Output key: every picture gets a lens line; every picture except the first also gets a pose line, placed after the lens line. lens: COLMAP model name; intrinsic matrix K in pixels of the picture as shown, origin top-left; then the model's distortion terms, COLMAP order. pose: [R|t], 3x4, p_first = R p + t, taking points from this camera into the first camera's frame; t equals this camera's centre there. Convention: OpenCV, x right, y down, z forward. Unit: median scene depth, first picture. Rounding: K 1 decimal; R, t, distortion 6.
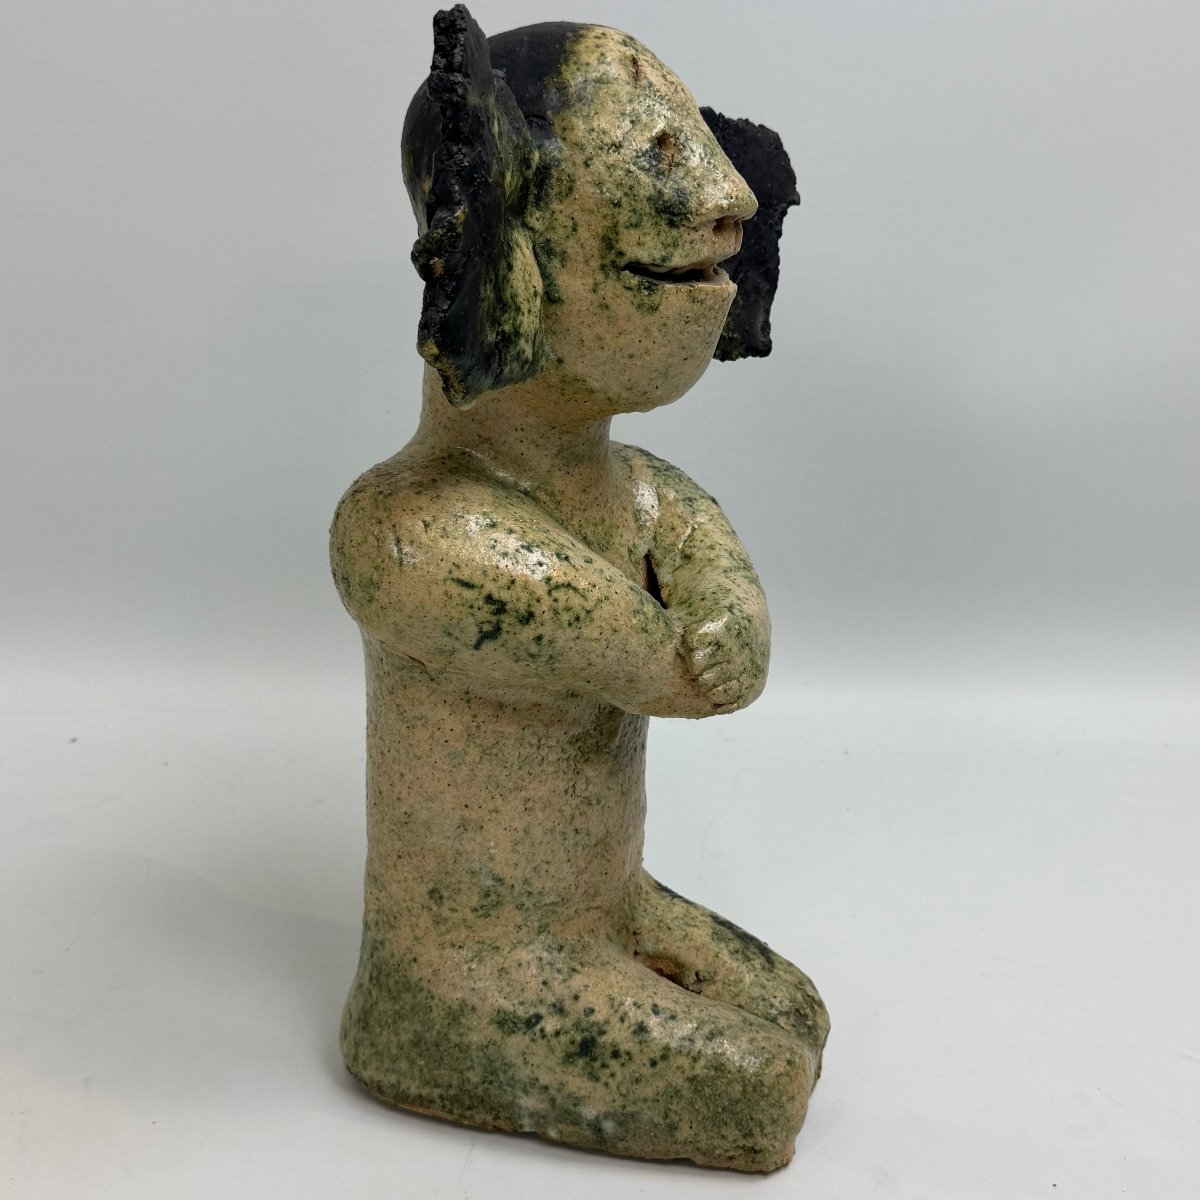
lens RADIAL K [[1807.1, 0, 590.4], [0, 1807.1, 621.2], [0, 0, 1]] dist [0.102336, 0.000000]
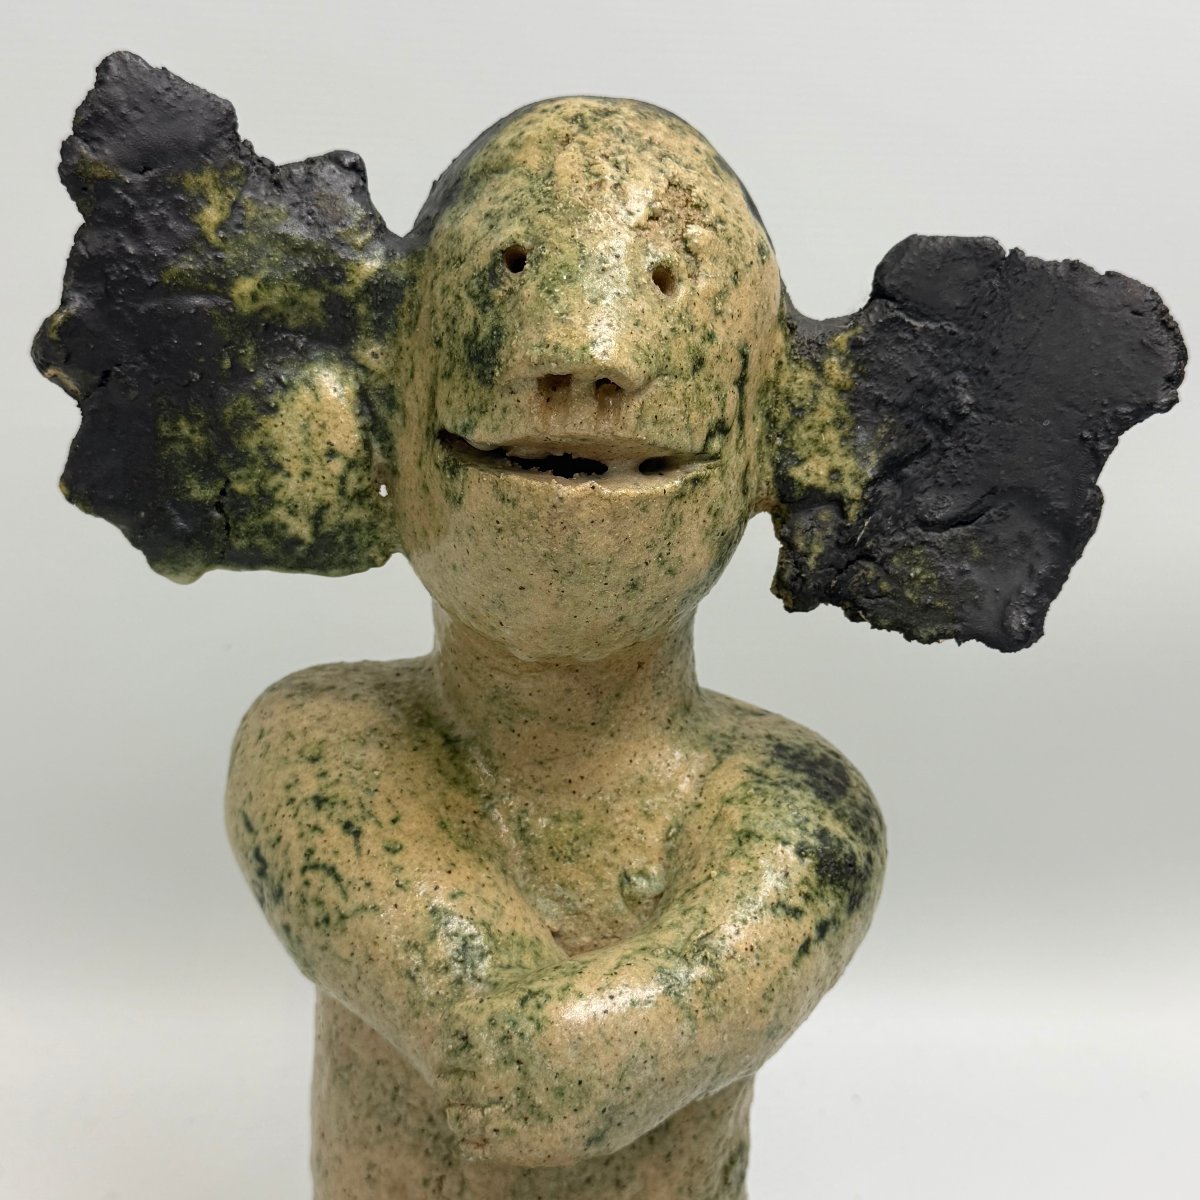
lens RADIAL K [[1807.1, 0, 599.1], [0, 1807.1, 605.5], [0, 0, 1]] dist [0.102336, 0.000000]
pose [[0.538421, 0.179796, -0.823272, 0.565096], [-0.281606, 0.959196, 0.025310, -0.154434], [0.794230, 0.218211, 0.567083, 0.625143]]
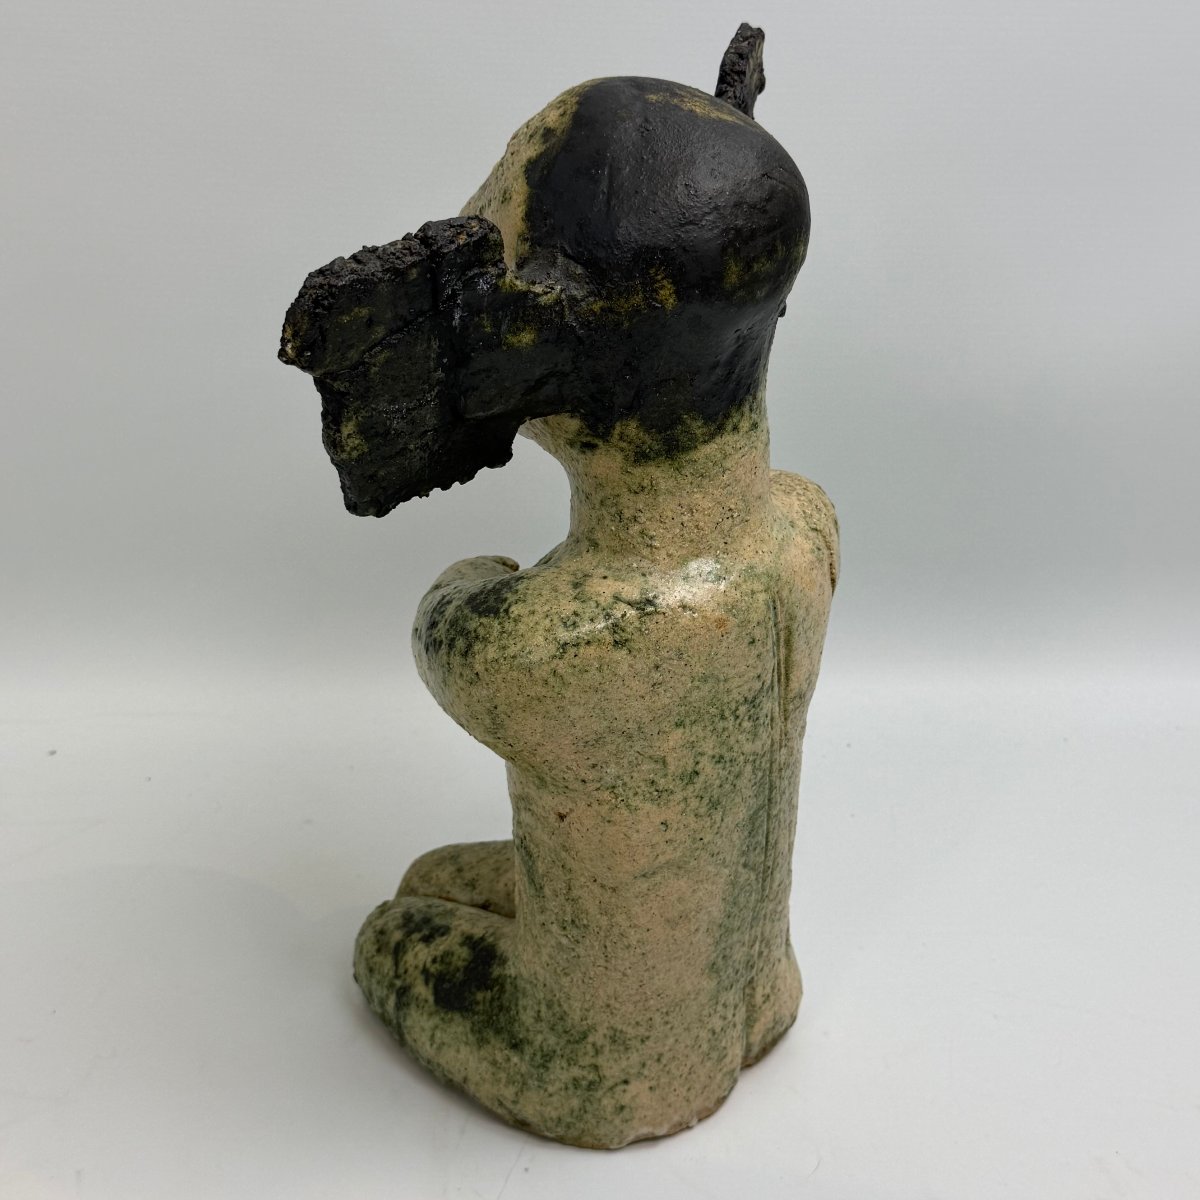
lens RADIAL K [[1807.1, 0, 596.5], [0, 1807.1, 611.8], [0, 0, 1]] dist [0.102336, 0.000000]
pose [[-0.993277, -0.092324, 0.069841, -0.076921], [-0.017583, 0.716618, 0.697244, -0.748538], [-0.114422, 0.691329, -0.713423, 1.775358]]
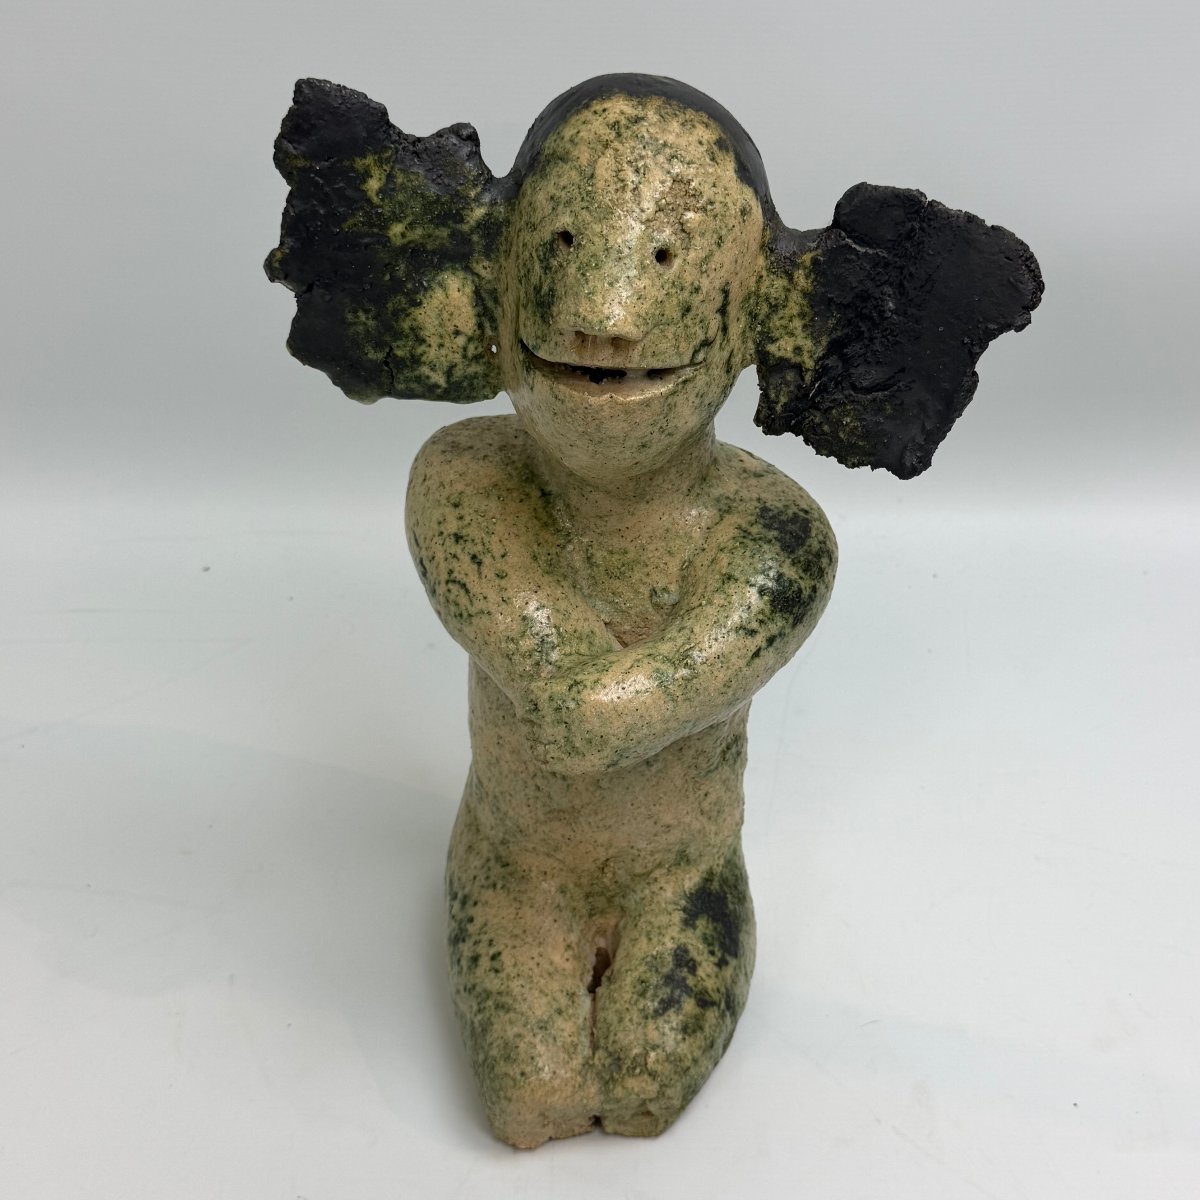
lens RADIAL K [[1807.1, 0, 602.8], [0, 1807.1, 612.9], [0, 0, 1]] dist [0.102336, 0.000000]
pose [[0.402501, 0.497373, -0.768513, 0.830712], [-0.287157, 0.865747, 0.409906, -0.455584], [0.869214, 0.055697, 0.491289, 0.500190]]
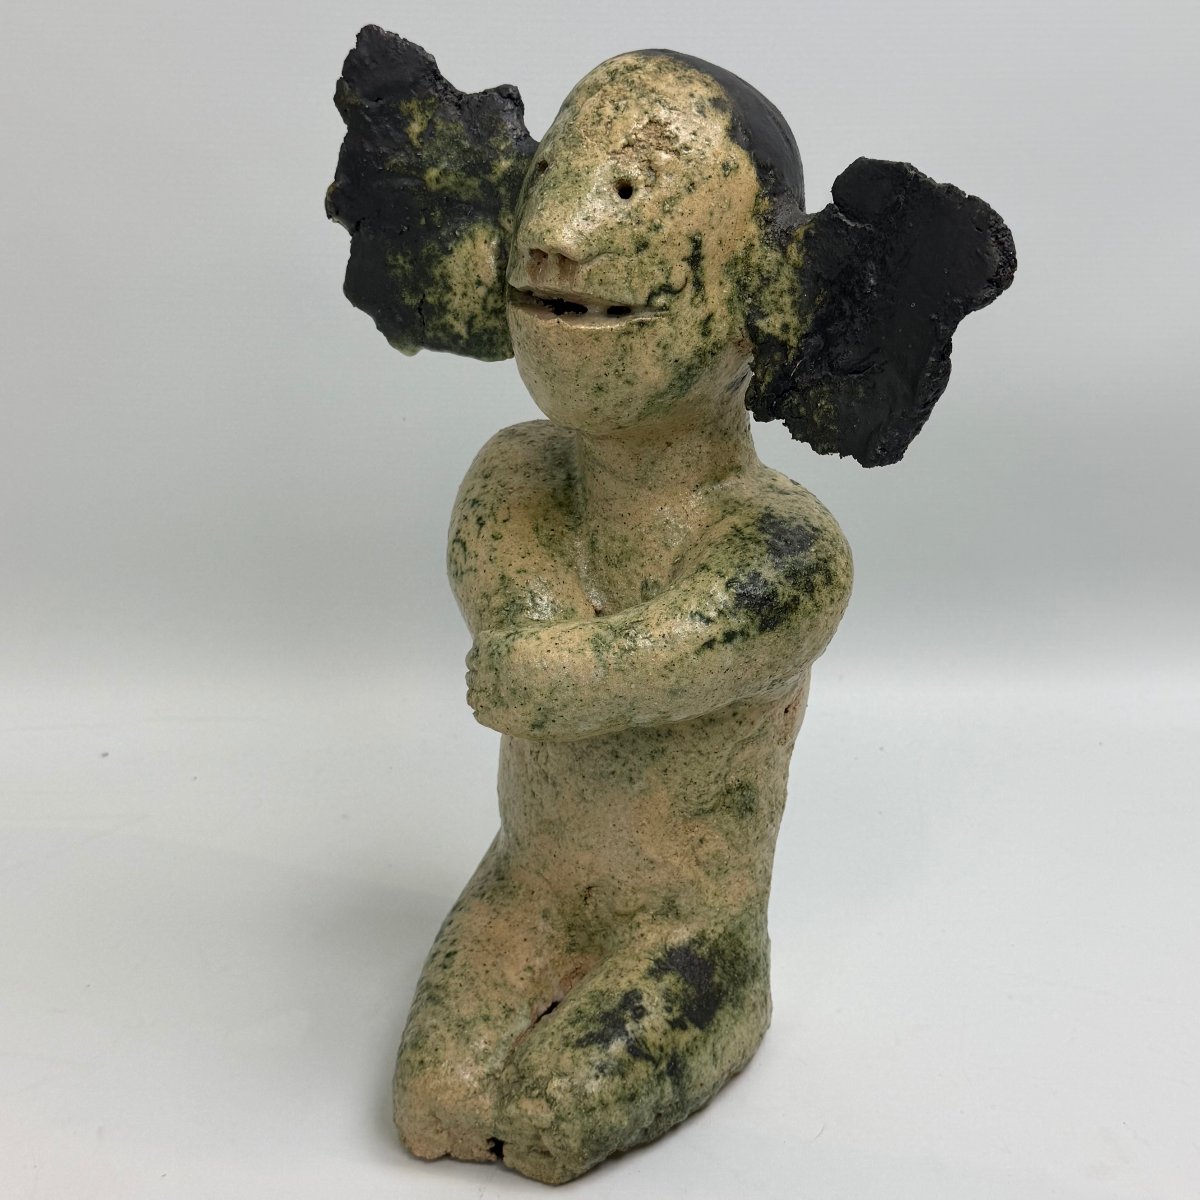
lens RADIAL K [[1807.1, 0, 600.3], [0, 1807.1, 614.8], [0, 0, 1]] dist [0.102336, 0.000000]
pose [[0.008503, 0.342203, -0.939588, 0.997949], [-0.330639, 0.887733, 0.320325, -0.347191], [0.943719, 0.307940, 0.120694, 0.902395]]
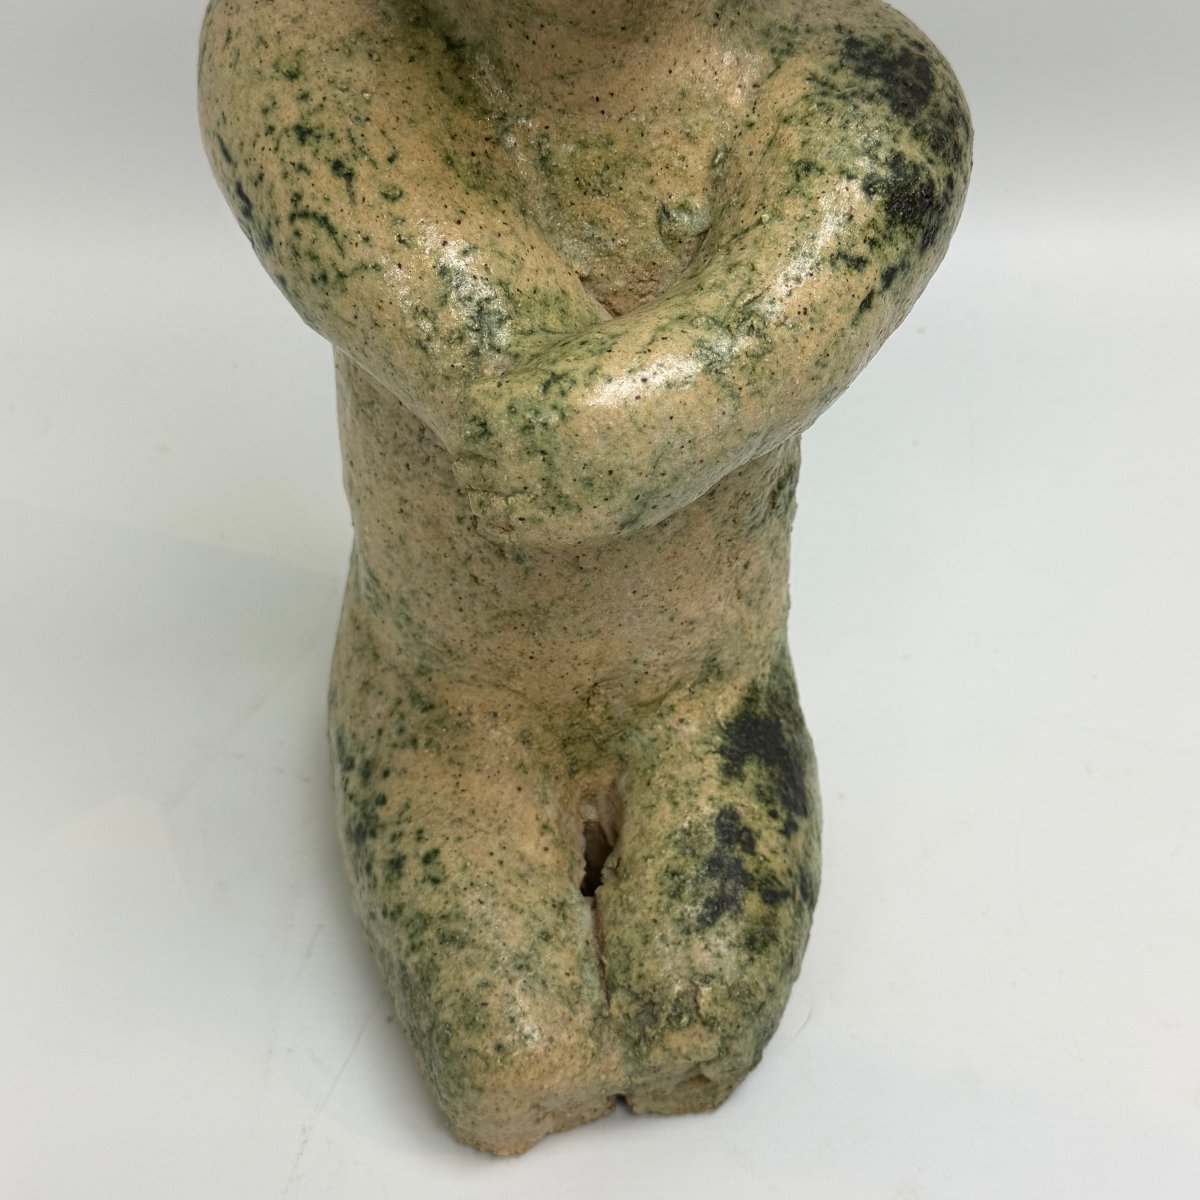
lens RADIAL K [[1807.1, 0, 596.2], [0, 1807.1, 620.9], [0, 0, 1]] dist [0.102336, 0.000000]
pose [[0.513416, 0.543969, -0.663704, 0.481318], [-0.255839, 0.835277, 0.486682, -0.213883], [0.819116, -0.080069, 0.568012, 0.676951]]
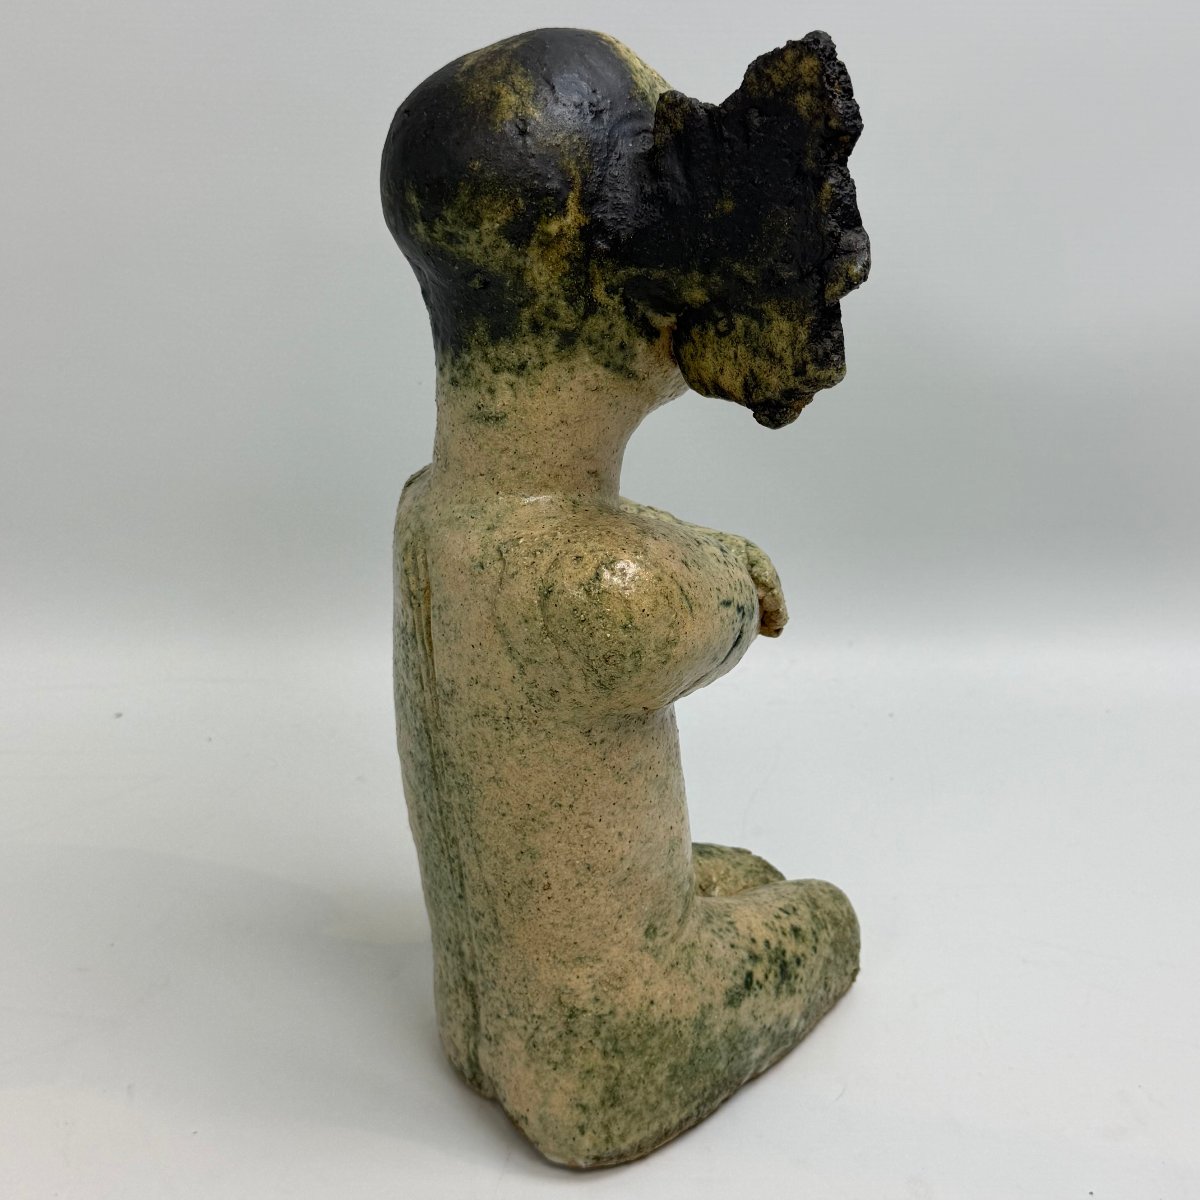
lens RADIAL K [[1807.1, 0, 605.1], [0, 1807.1, 624.6], [0, 0, 1]] dist [0.102336, 0.000000]
pose [[0.434622, -0.383807, 0.814737, -0.854084], [0.310021, 0.913117, 0.264771, -0.274984], [-0.845571, 0.137510, 0.515849, 0.505671]]
